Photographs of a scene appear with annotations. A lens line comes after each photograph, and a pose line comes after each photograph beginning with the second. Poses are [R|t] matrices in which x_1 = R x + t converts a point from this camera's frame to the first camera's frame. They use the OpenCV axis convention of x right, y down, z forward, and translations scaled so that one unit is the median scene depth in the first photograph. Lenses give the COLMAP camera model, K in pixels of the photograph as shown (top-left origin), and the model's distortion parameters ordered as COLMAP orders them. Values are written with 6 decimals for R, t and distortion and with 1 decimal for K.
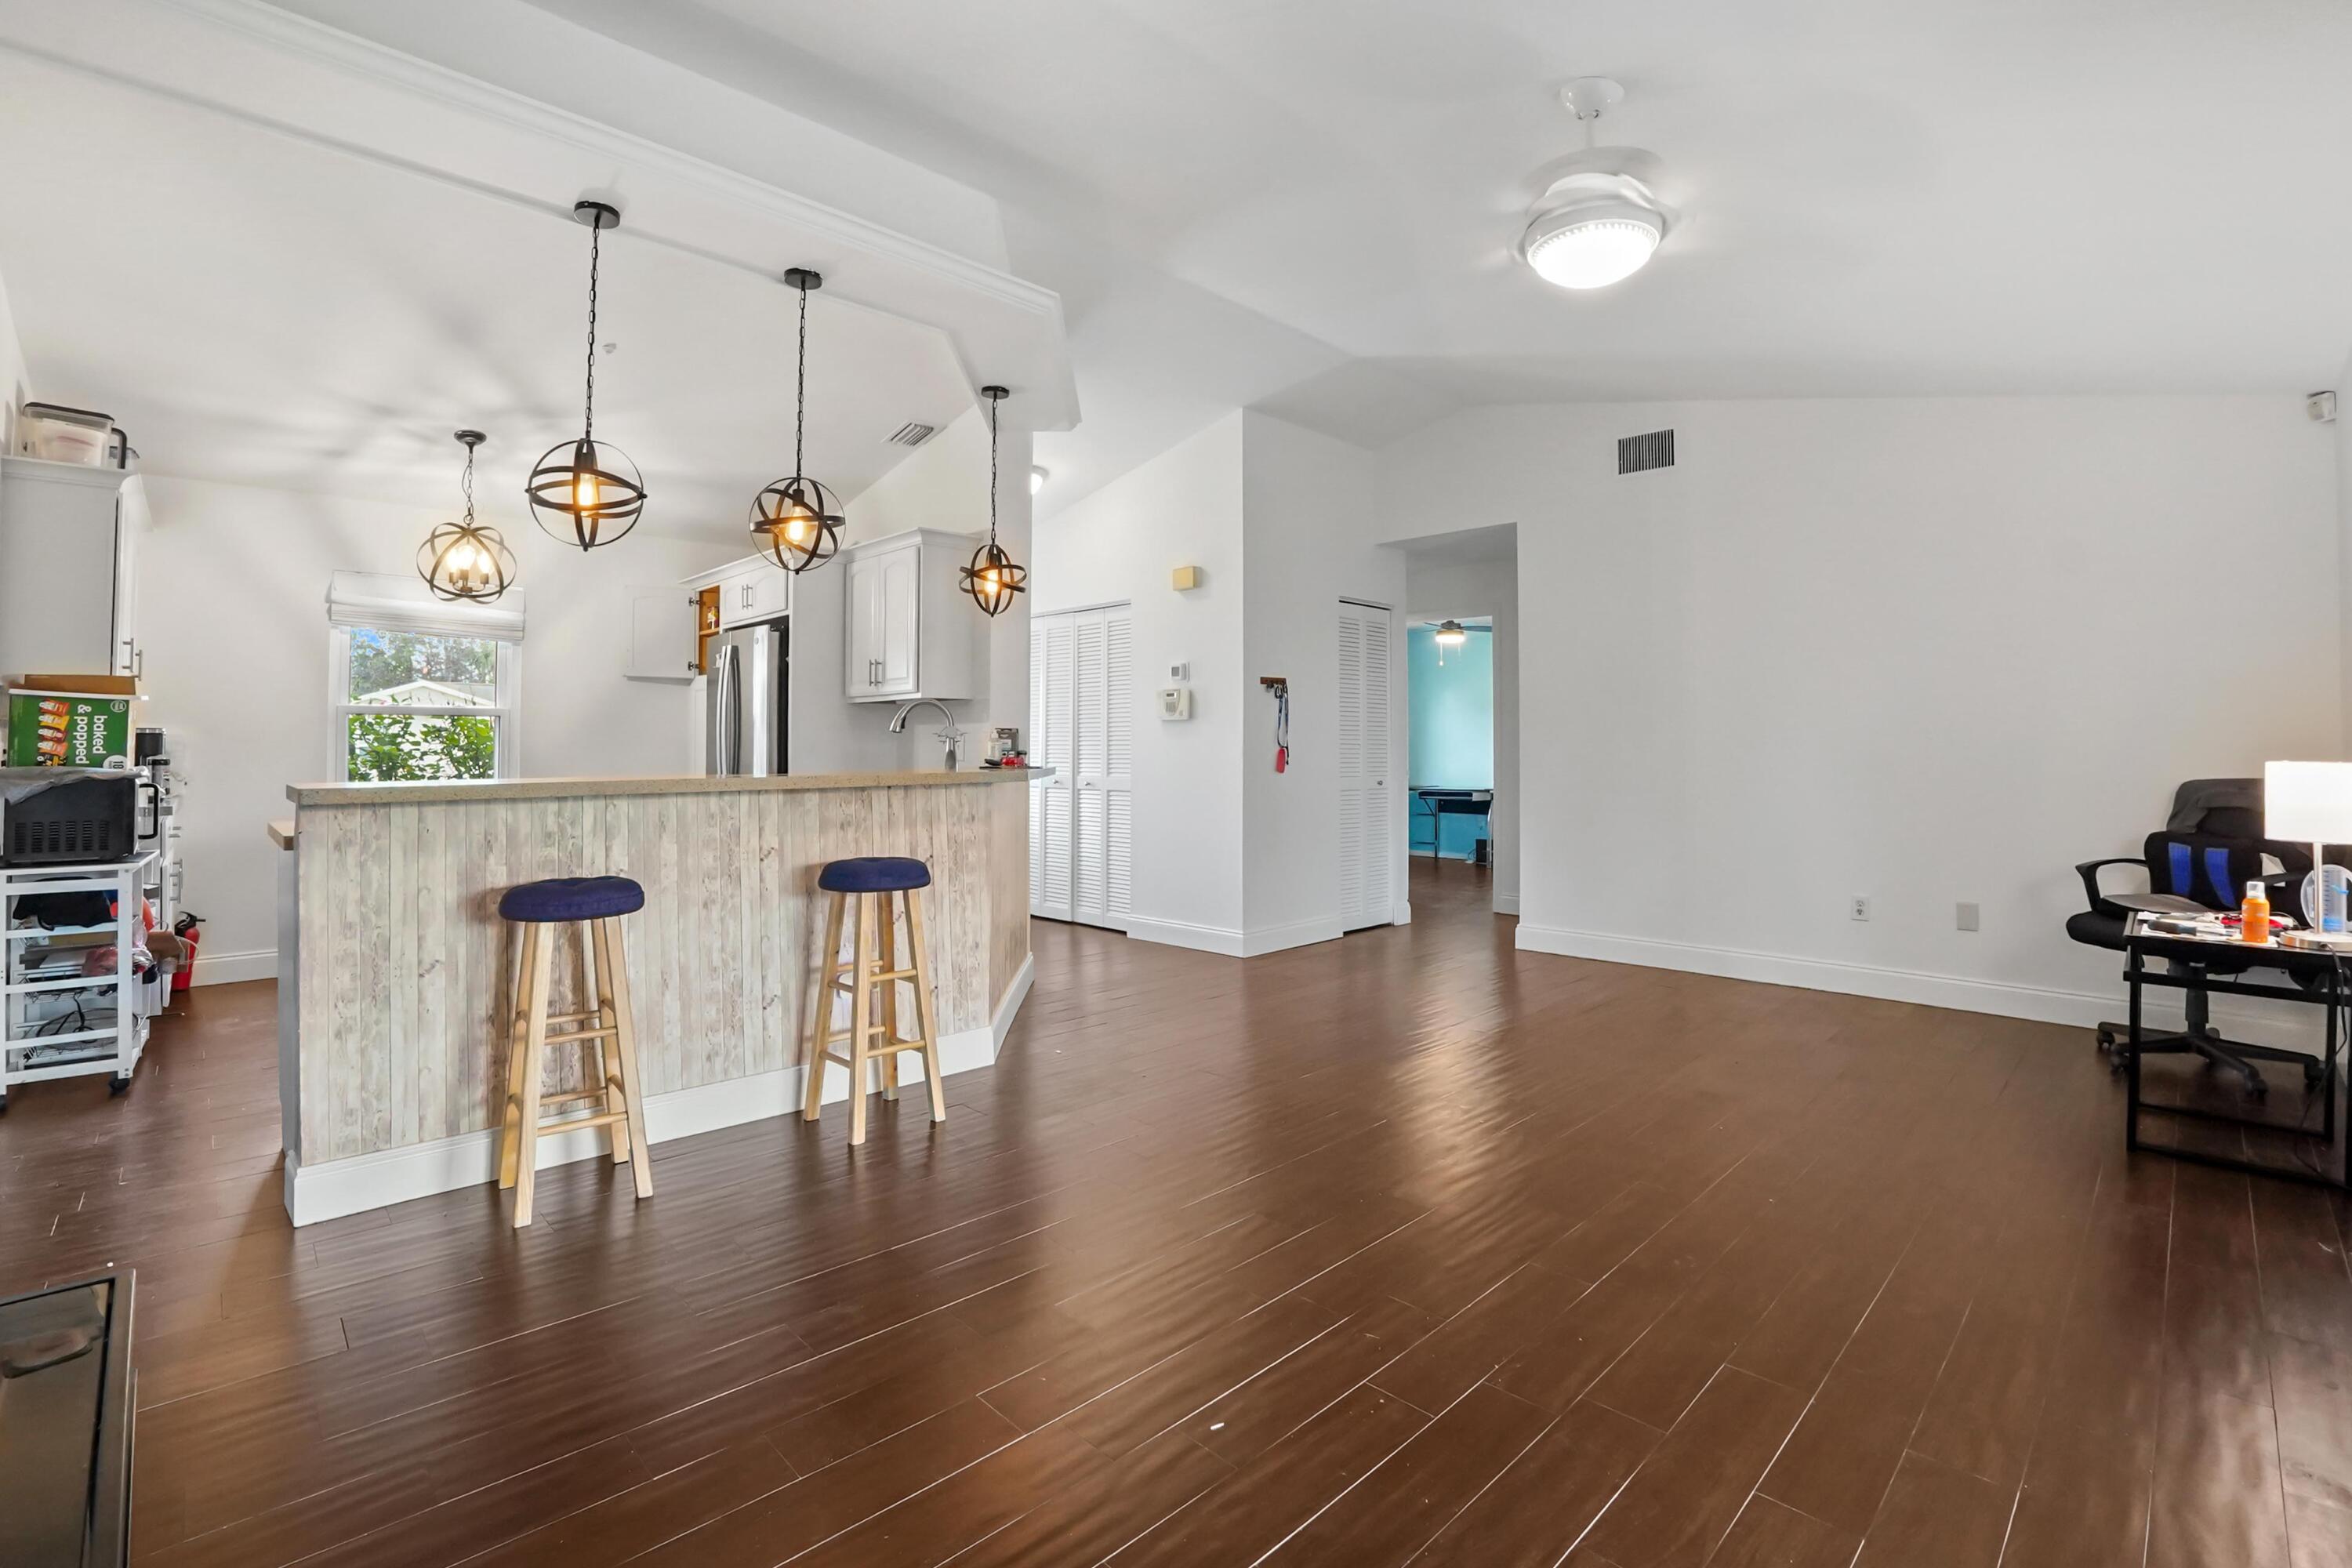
lens RADIAL K [[1052.4, 0, 1166.4], [0, 1052.4, 735.0], [0, 0, 1]] dist [-0.039183, 0.000625]
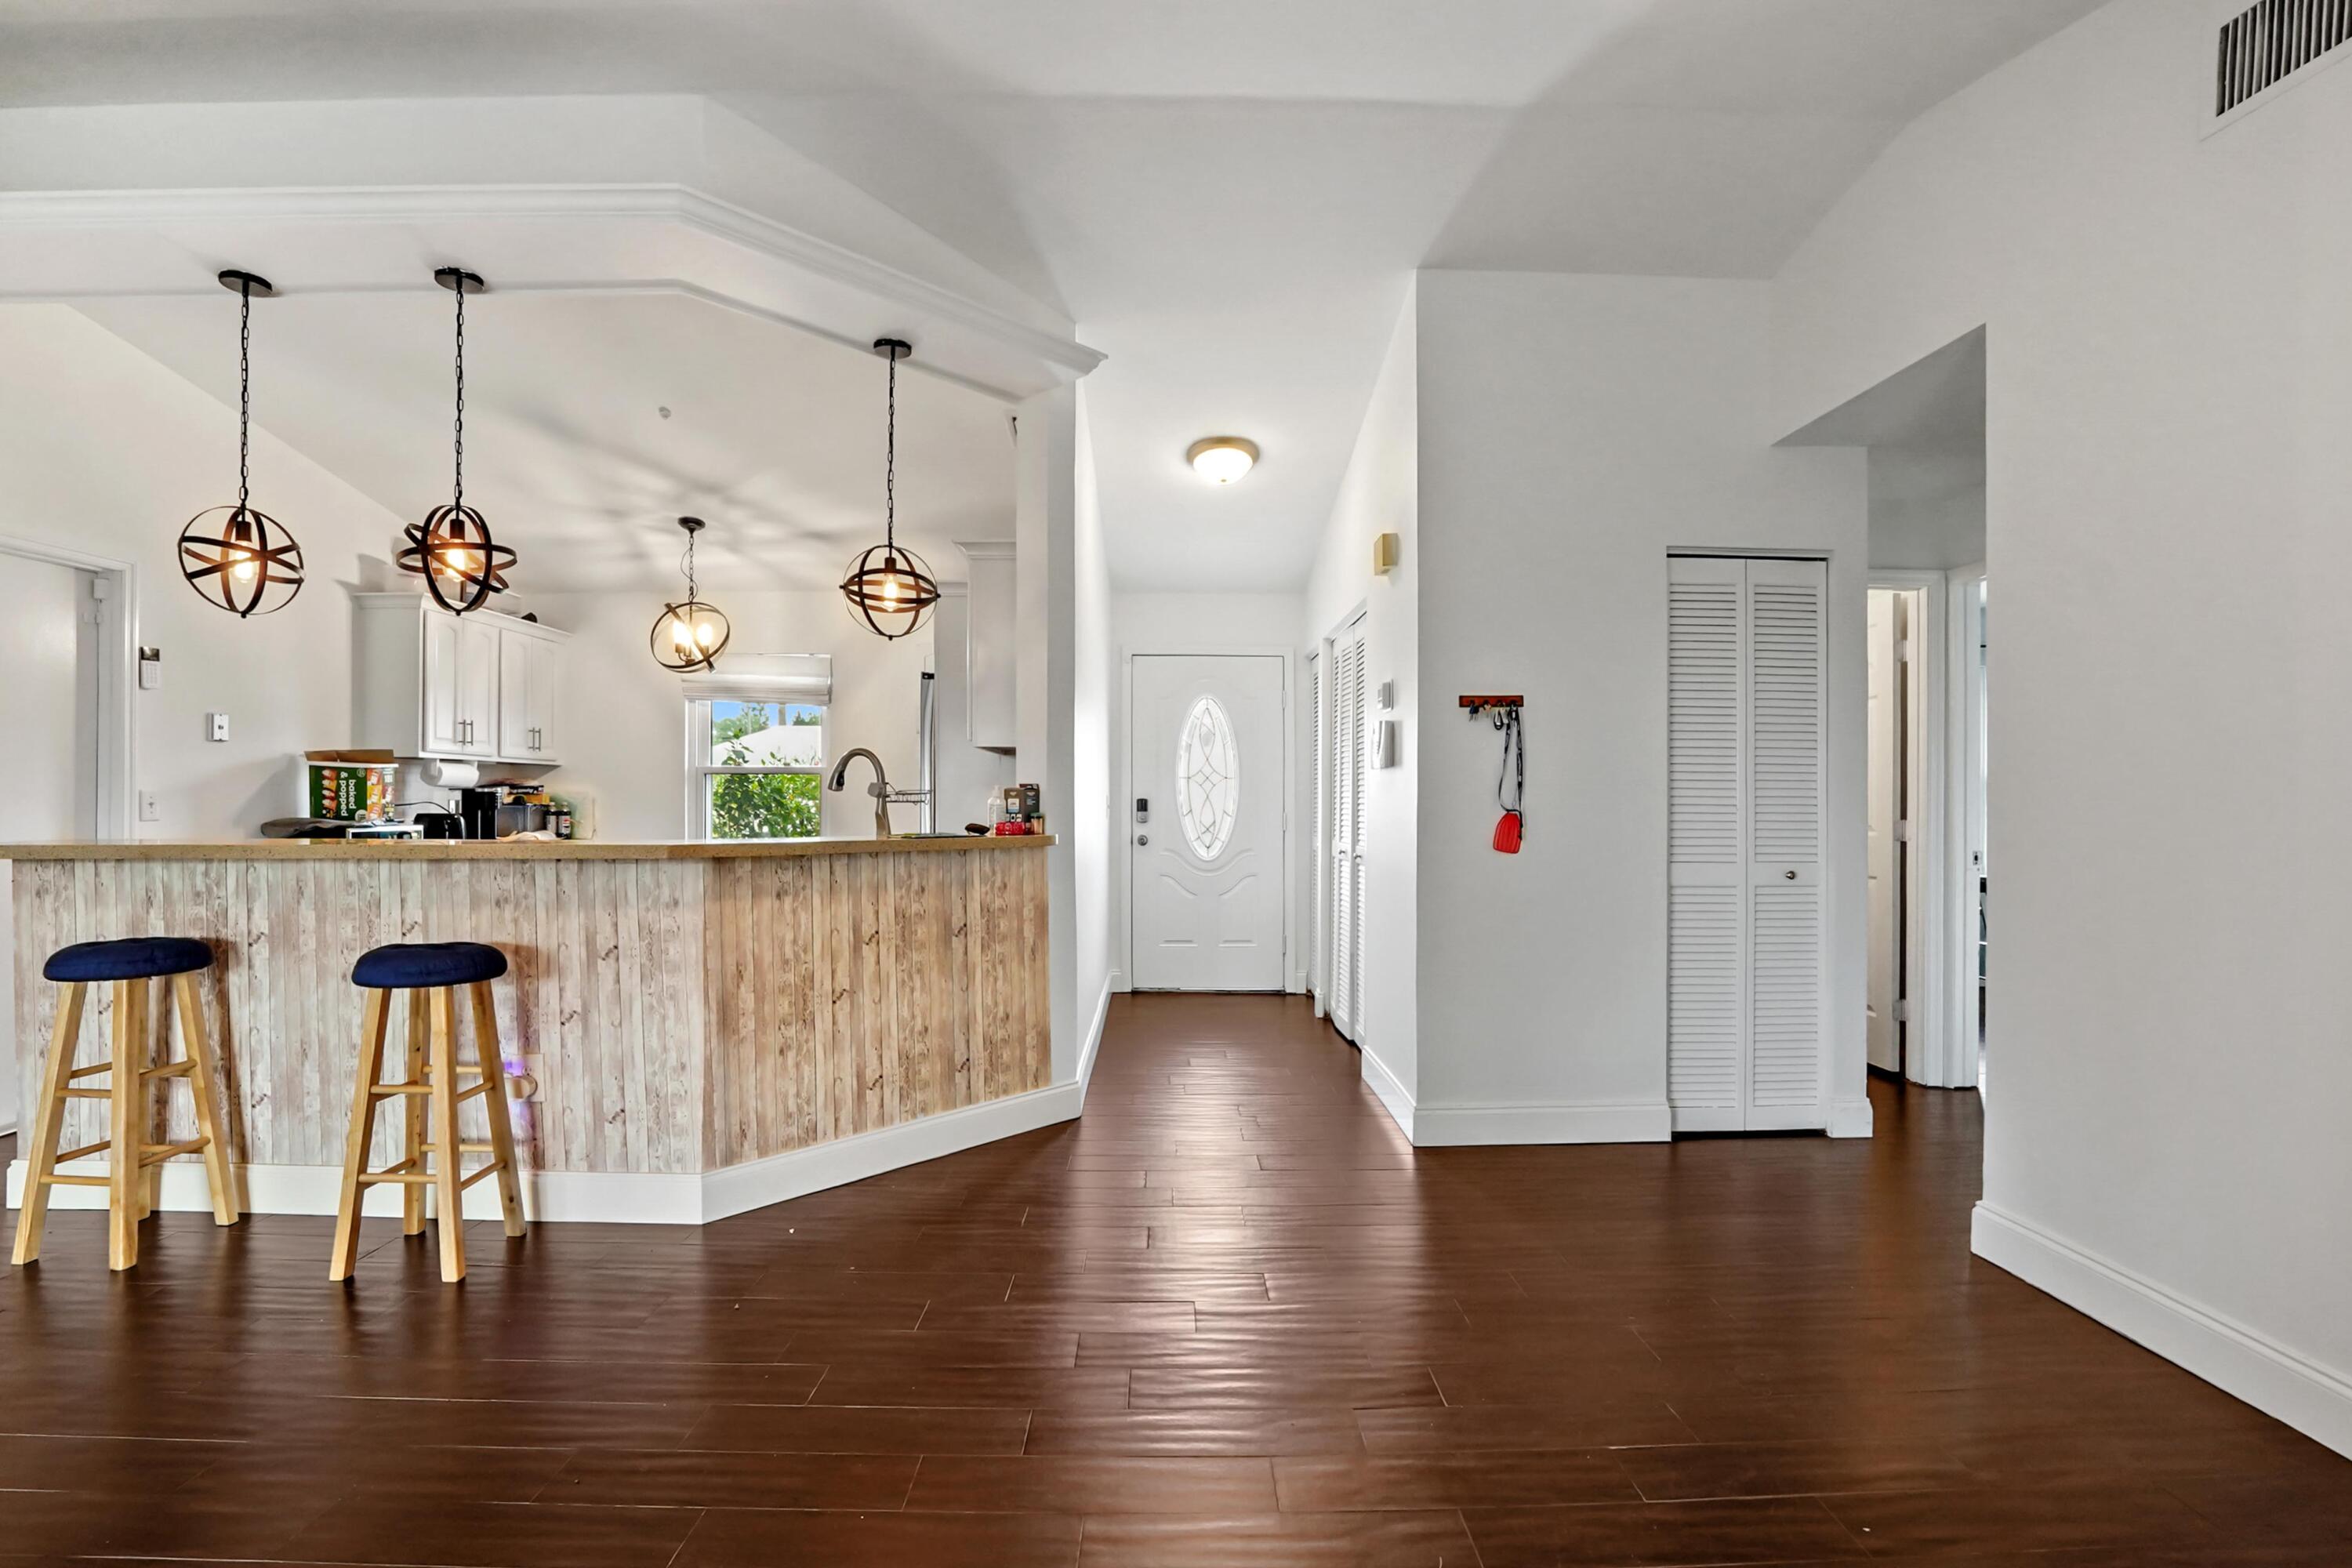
lens RADIAL K [[1052.4, 0, 1173.8], [0, 1052.4, 796.1], [0, 0, 1]] dist [-0.039183, 0.000625]
pose [[0.730974, 0.003415, -0.682397, 0.669201], [0.005096, 0.999932, 0.010463, -0.006442], [0.682386, -0.011126, 0.730907, 0.755705]]
